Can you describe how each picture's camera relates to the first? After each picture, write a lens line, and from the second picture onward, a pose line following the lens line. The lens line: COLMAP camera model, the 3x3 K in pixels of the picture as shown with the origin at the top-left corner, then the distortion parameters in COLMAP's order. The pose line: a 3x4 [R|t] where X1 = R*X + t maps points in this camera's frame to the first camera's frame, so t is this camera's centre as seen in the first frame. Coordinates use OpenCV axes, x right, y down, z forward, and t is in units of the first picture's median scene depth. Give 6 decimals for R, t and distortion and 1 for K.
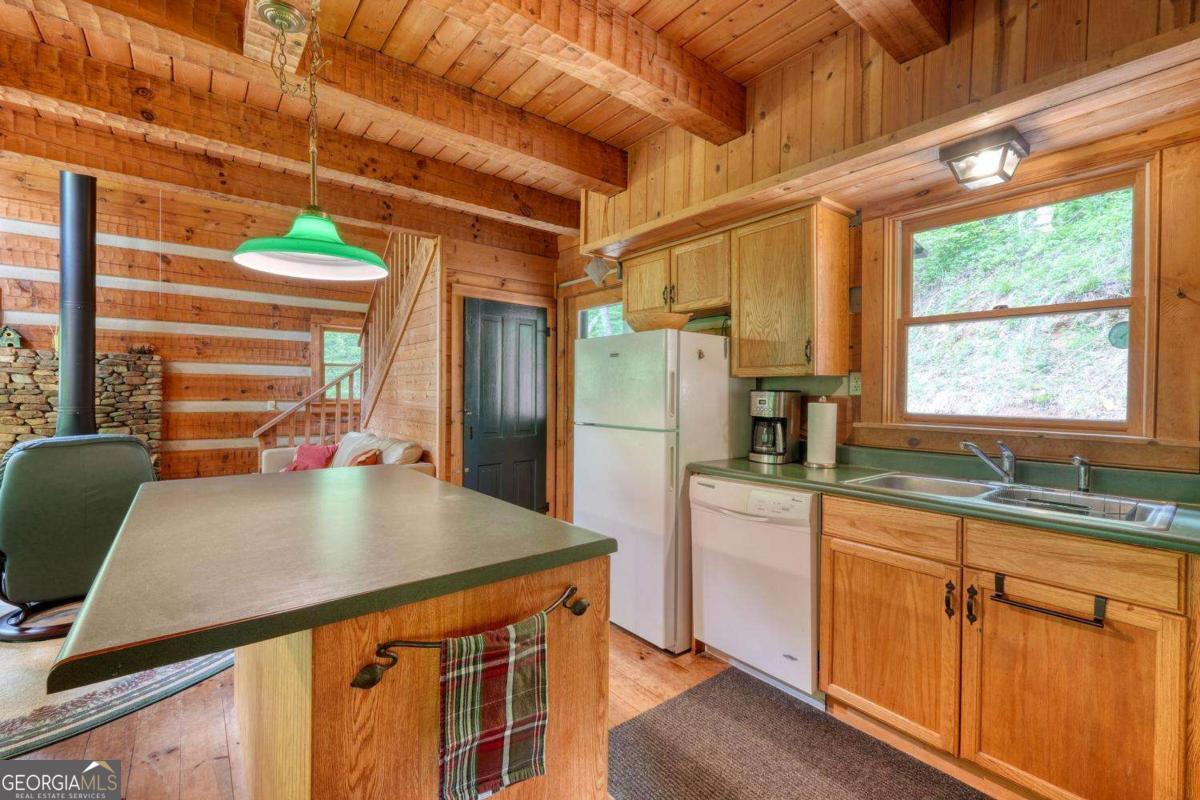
lens RADIAL K [[509.8, 0, 595.2], [0, 509.8, 396.4], [0, 0, 1]] dist [-0.002297, 0.002459]
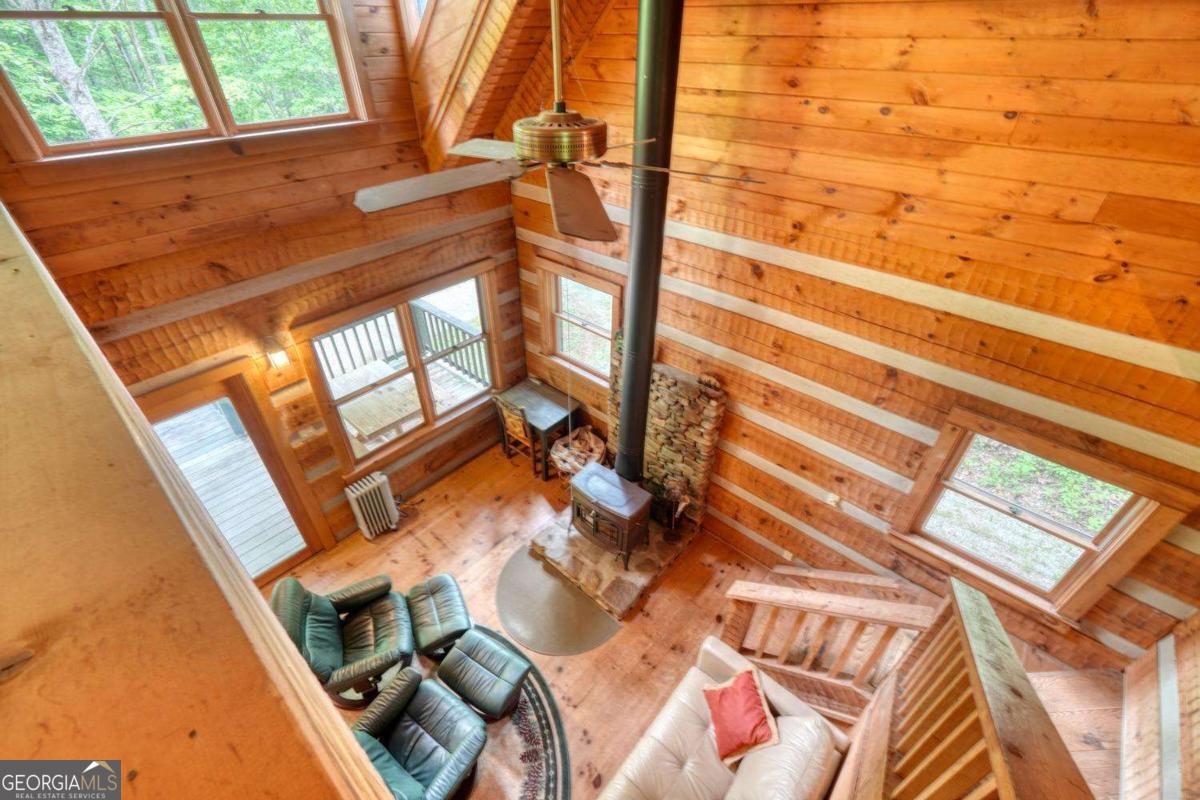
lens RADIAL K [[509.8, 0, 592.9], [0, 509.8, 397.5], [0, 0, 1]] dist [-0.002297, 0.002459]
pose [[0.164158, 0.579957, -0.797936, -0.332018], [-0.003638, 0.809260, 0.587439, -0.629607], [0.986427, -0.093530, 0.134956, 0.846463]]
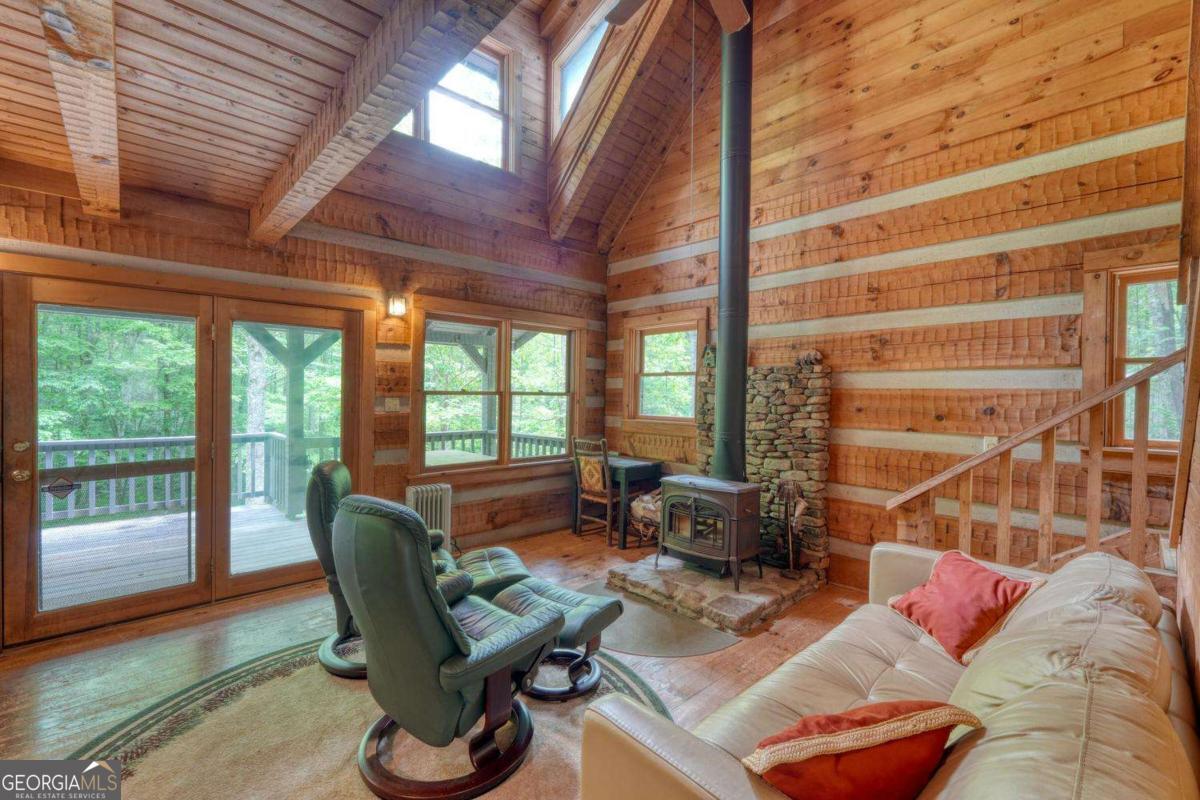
lens RADIAL K [[509.8, 0, 597.3], [0, 509.8, 398.1], [0, 0, 1]] dist [-0.002297, 0.002459]
pose [[0.074480, 0.003541, -0.997216, -0.185398], [-0.013020, 0.999912, 0.002579, -0.037353], [0.997138, 0.012792, 0.074519, 0.746549]]
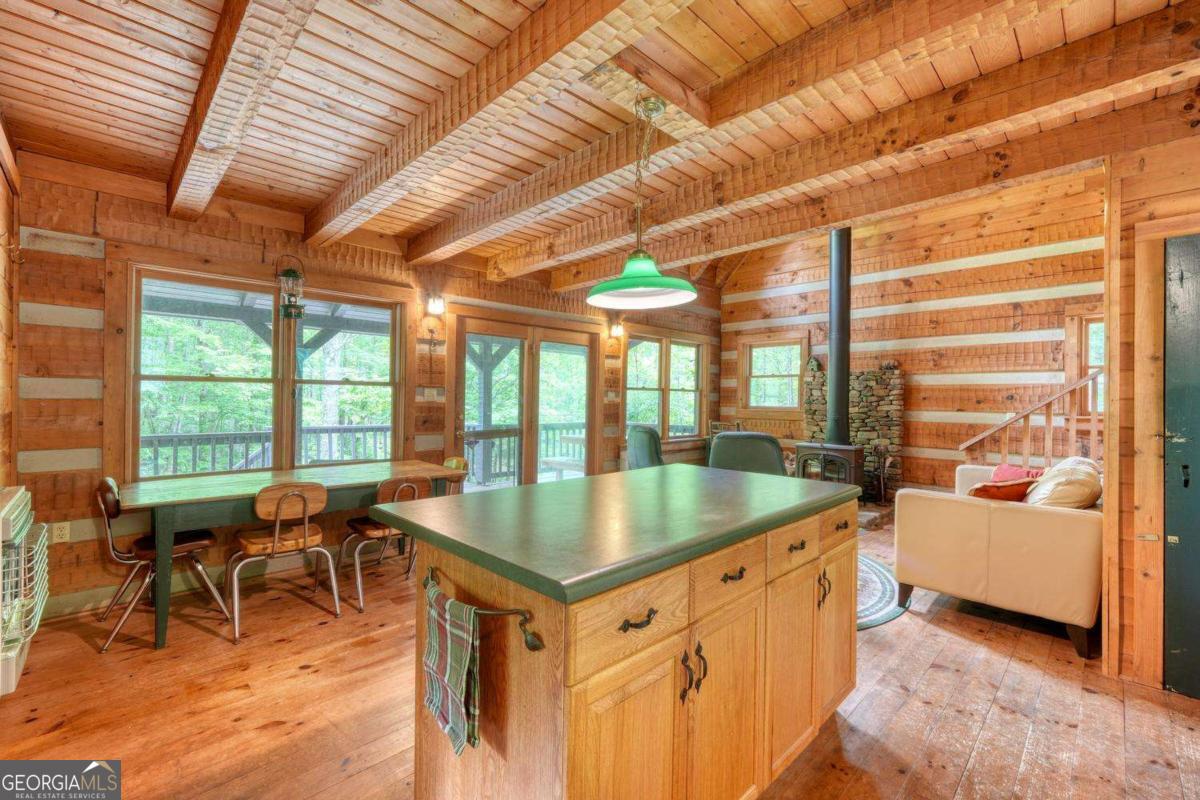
lens RADIAL K [[509.8, 0, 598.4], [0, 509.8, 396.9], [0, 0, 1]] dist [-0.002297, 0.002459]
pose [[0.100195, -0.009298, -0.994924, 0.230848], [-0.011747, 0.999876, -0.010528, -0.001476], [0.994898, 0.012742, 0.100074, 0.271669]]
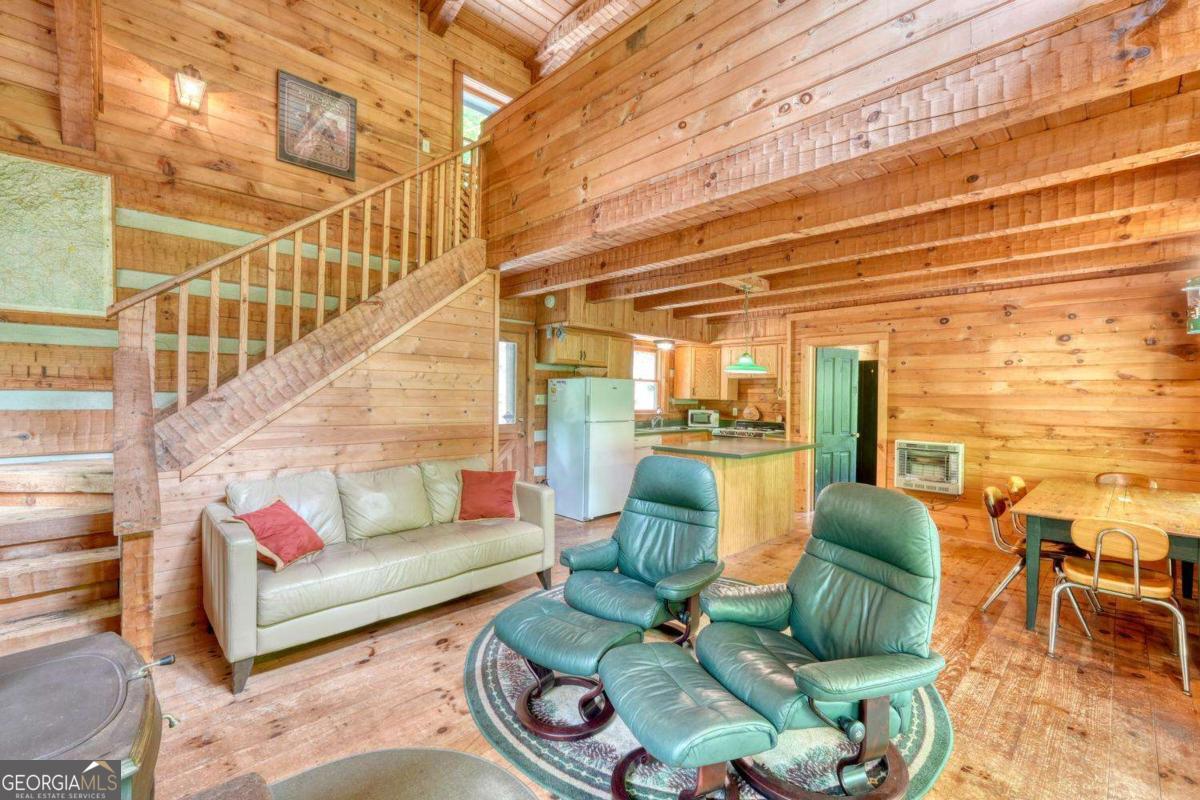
lens RADIAL K [[509.8, 0, 591.3], [0, 509.8, 402.2], [0, 0, 1]] dist [-0.002297, 0.002459]
pose [[-0.071451, -0.008914, 0.997404, -1.260046], [-0.008106, 0.999932, 0.008356, -0.030278], [-0.997411, -0.007488, -0.071519, 0.762271]]
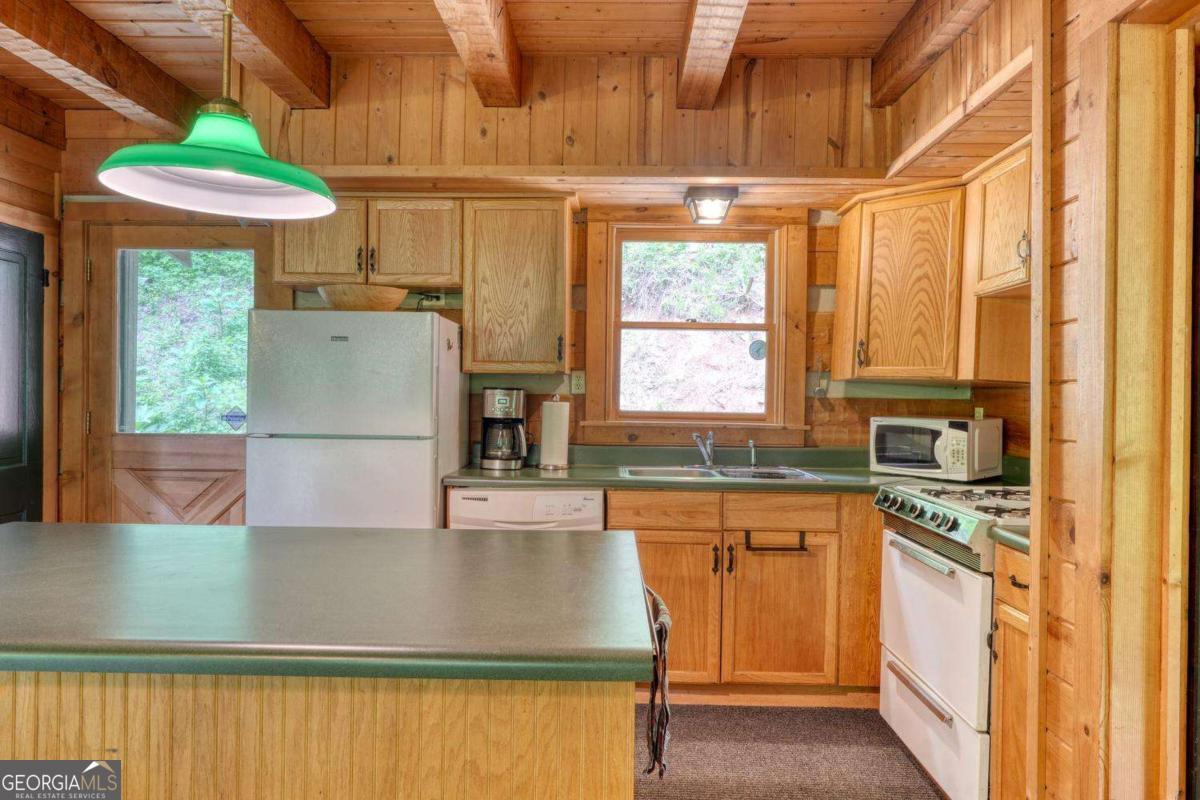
lens RADIAL K [[772.7, 0, 587.0], [0, 772.7, 392.6], [0, 0, 1]] dist [-0.002894, -0.000248]
pose [[0.646419, 0.000683, 0.762982, -0.352410], [-0.001381, 0.999999, 0.000275, -0.002915], [-0.762981, -0.001232, 0.646420, 0.008944]]
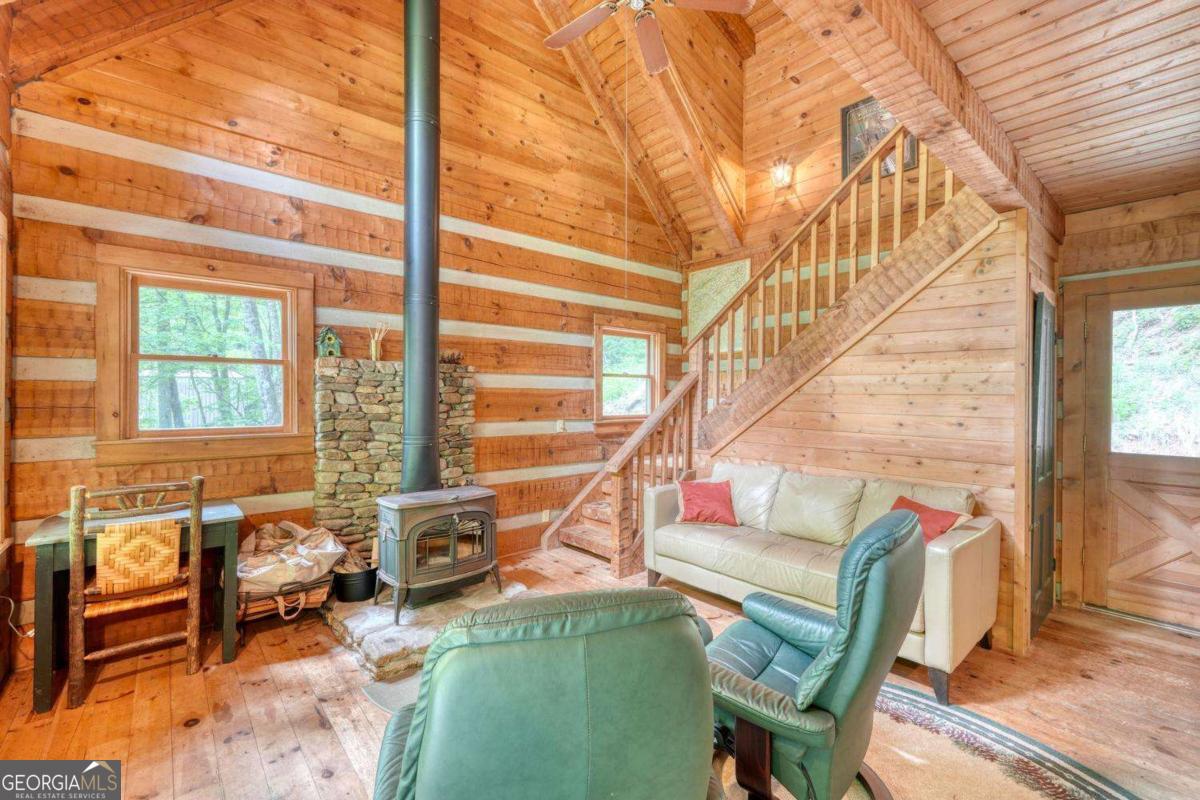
lens RADIAL K [[509.8, 0, 597.5], [0, 509.8, 396.4], [0, 0, 1]] dist [-0.002297, 0.002459]
pose [[0.999413, -0.000124, 0.034254, -0.818490], [0.000159, 0.999999, -0.001027, -0.038233], [-0.034254, 0.001032, 0.999413, 0.251860]]
